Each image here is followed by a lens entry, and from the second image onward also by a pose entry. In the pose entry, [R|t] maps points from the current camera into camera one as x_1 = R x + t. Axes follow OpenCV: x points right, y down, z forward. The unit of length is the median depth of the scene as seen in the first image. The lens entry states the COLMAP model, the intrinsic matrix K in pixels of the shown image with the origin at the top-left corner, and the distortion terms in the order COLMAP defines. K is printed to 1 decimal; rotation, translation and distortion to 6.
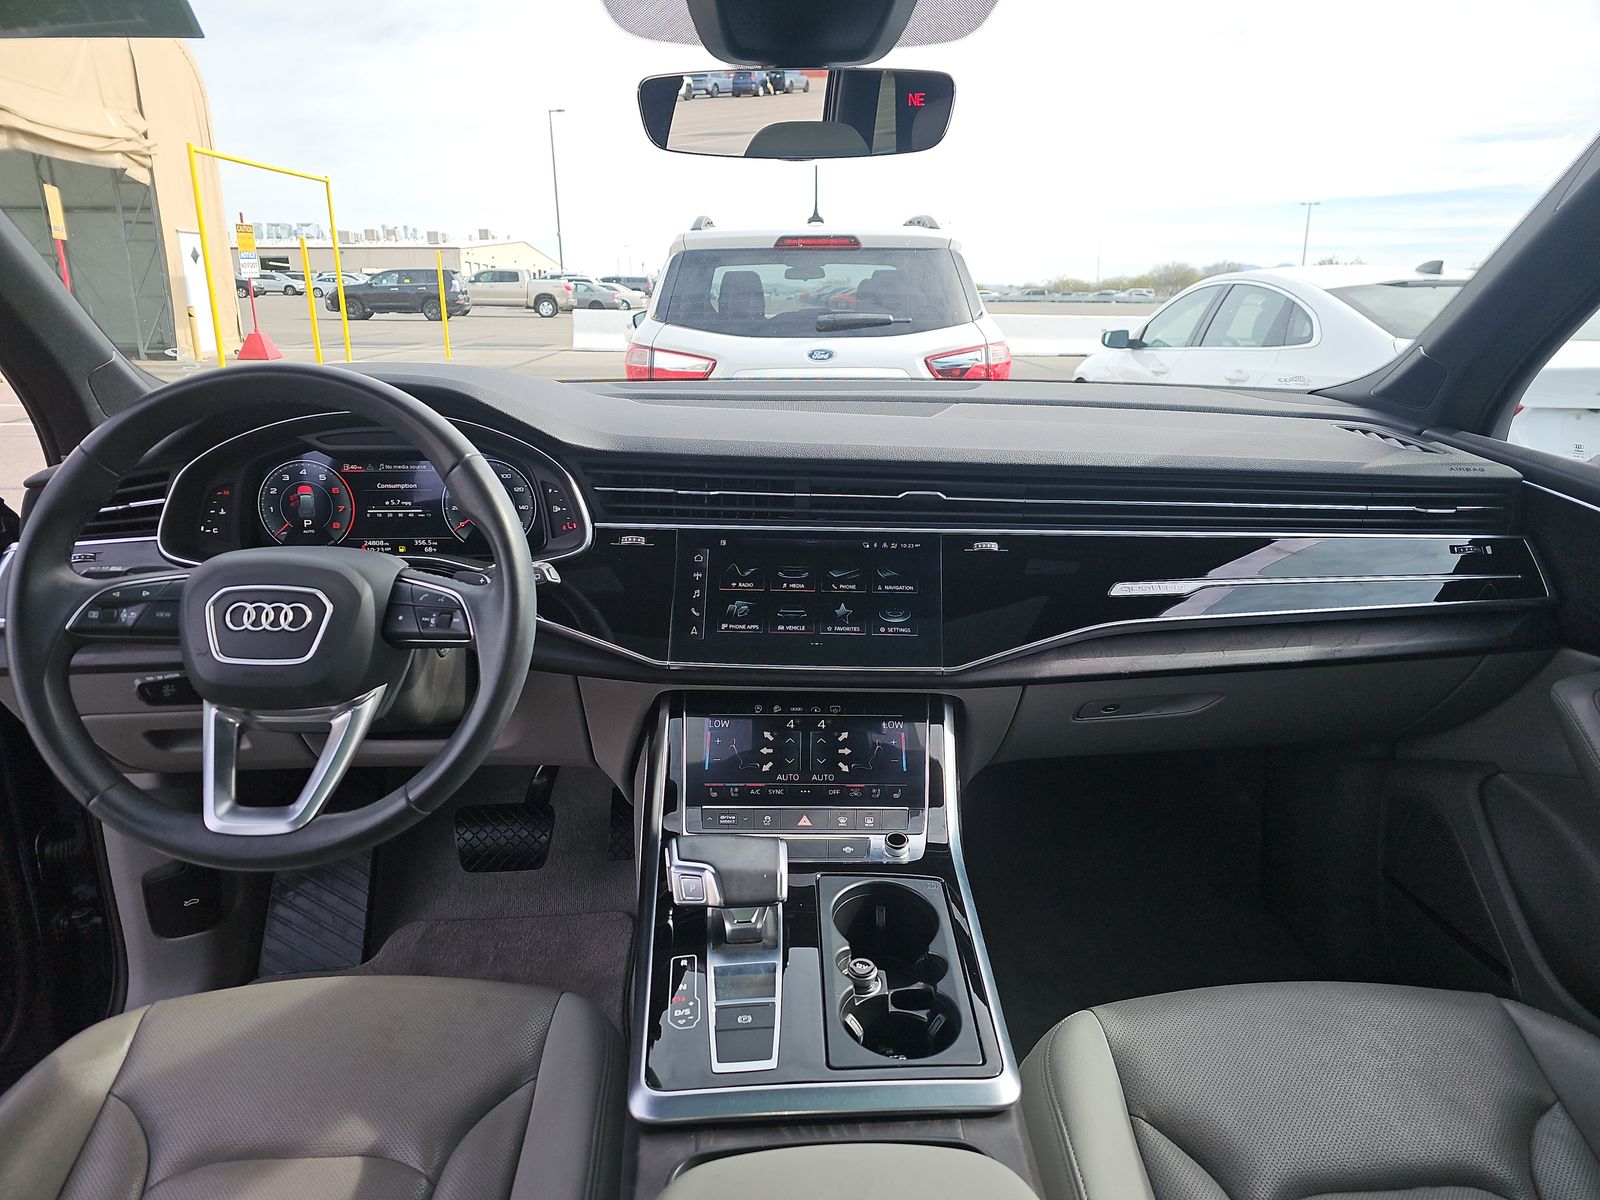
lens RADIAL K [[1027.6, 0, 819.9], [0, 1027.6, 598.8], [0, 0, 1]] dist [0.045180, 0.000462]
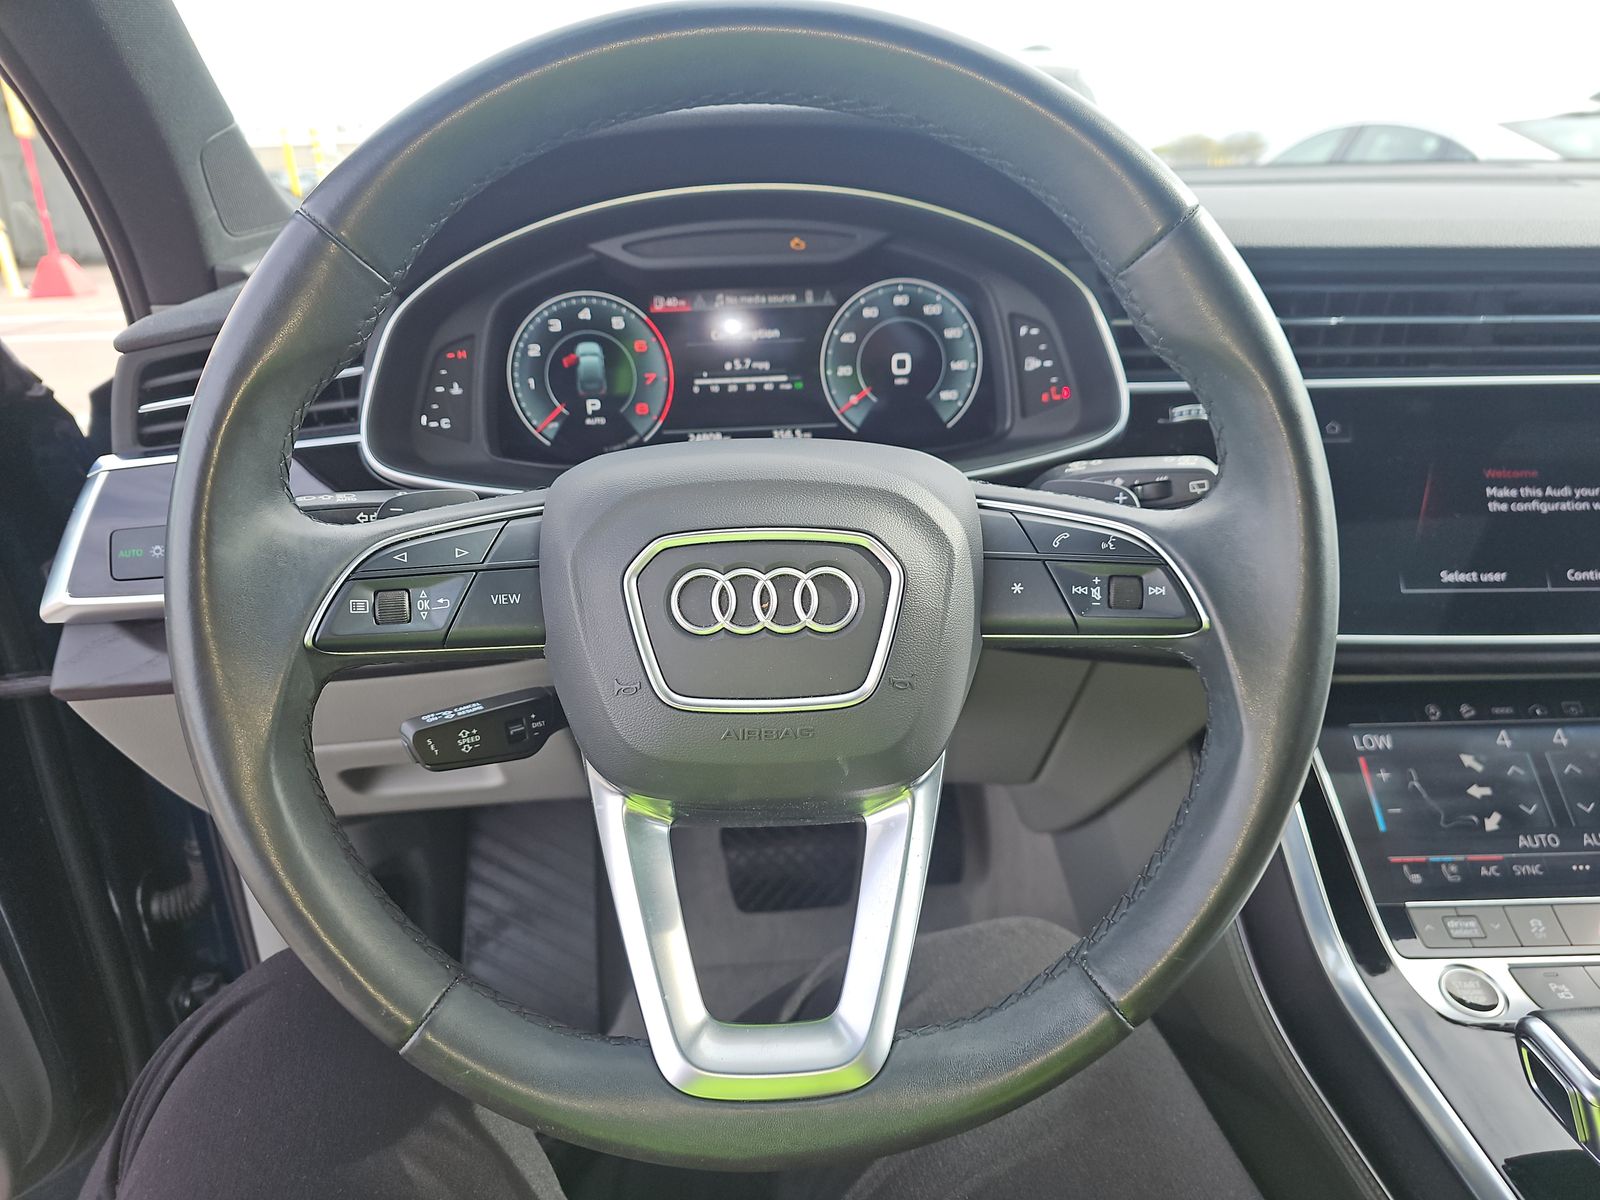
lens RADIAL K [[1027.6, 0, 819.9], [0, 1027.6, 598.8], [0, 0, 1]] dist [0.045180, 0.000462]
pose [[0.999452, -0.033057, 0.001853, -0.403969], [0.032743, 0.995145, 0.092818, -0.017400], [-0.004913, -0.092706, 0.995681, 0.459087]]
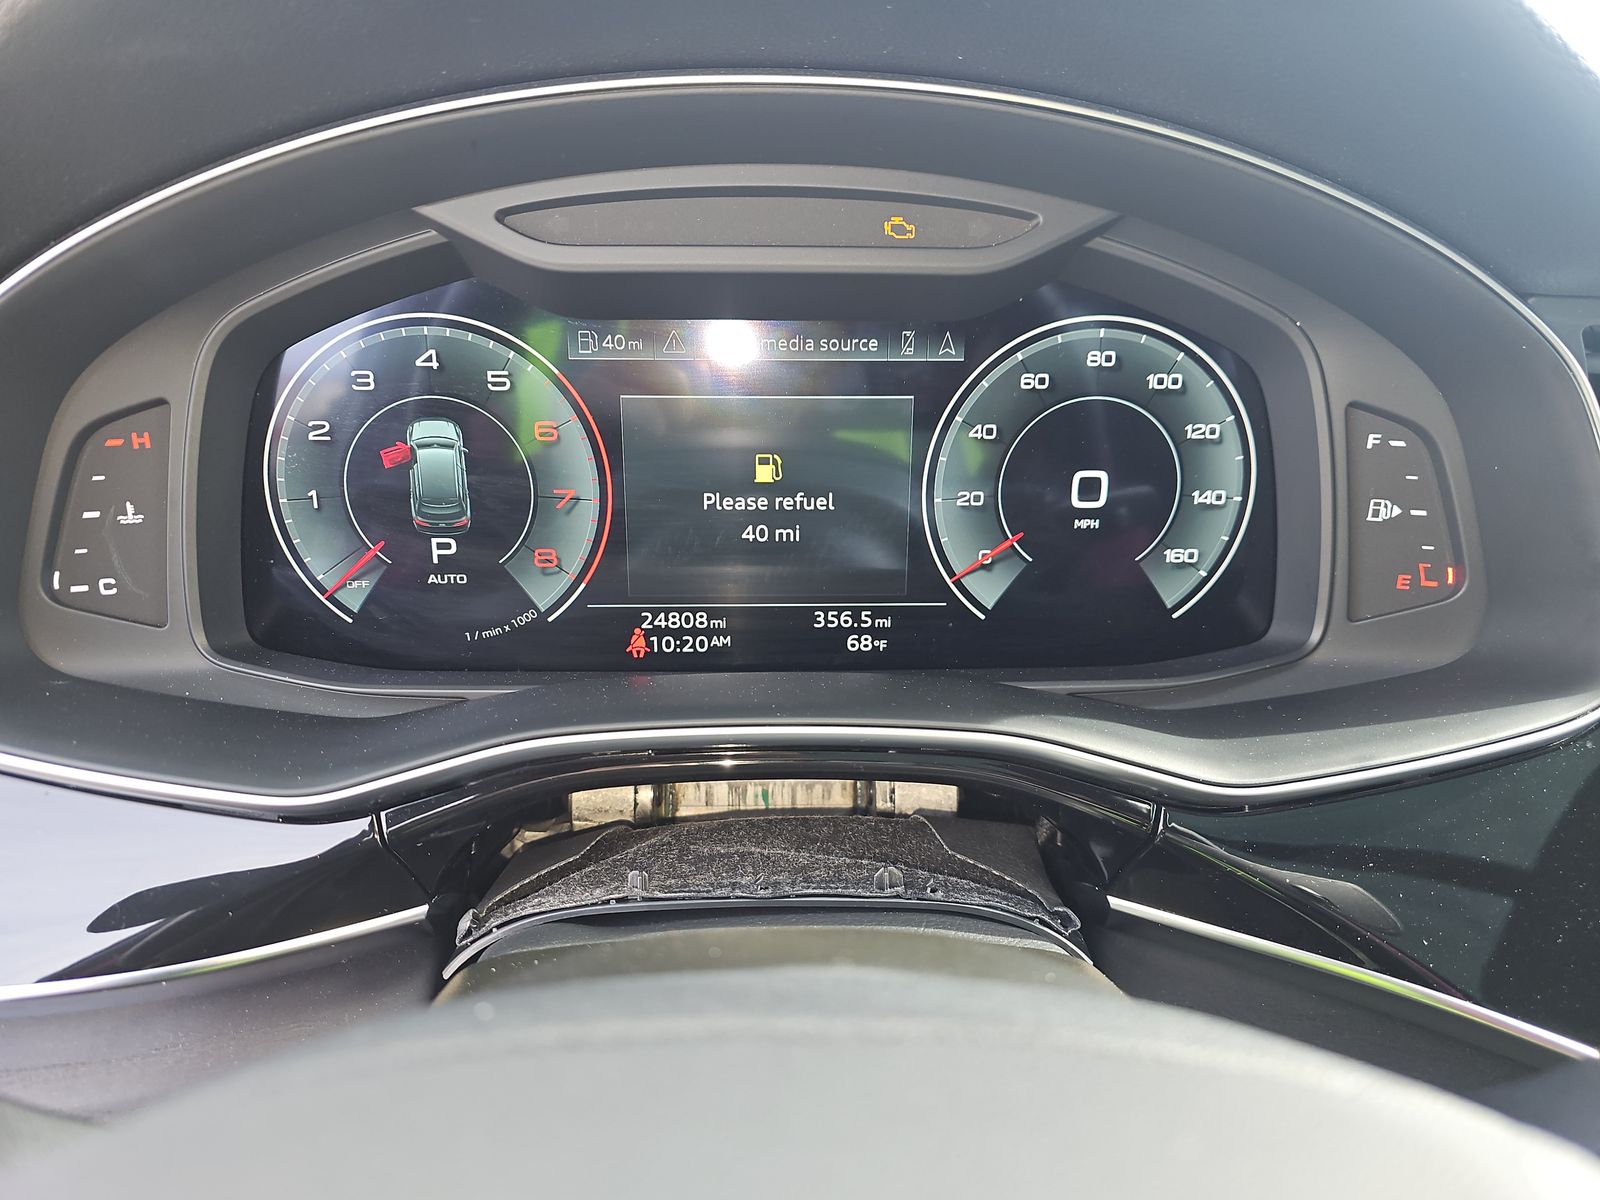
lens RADIAL K [[1005.8, 0, 800.0], [0, 1005.8, 600.0], [0, 0, 1]] dist [0.004610, 0.002951]
pose [[0.999883, 0.014798, -0.003966, -0.430942], [-0.014312, 0.994602, 0.102767, -0.095573], [0.005465, -0.102698, 0.994698, 0.796472]]
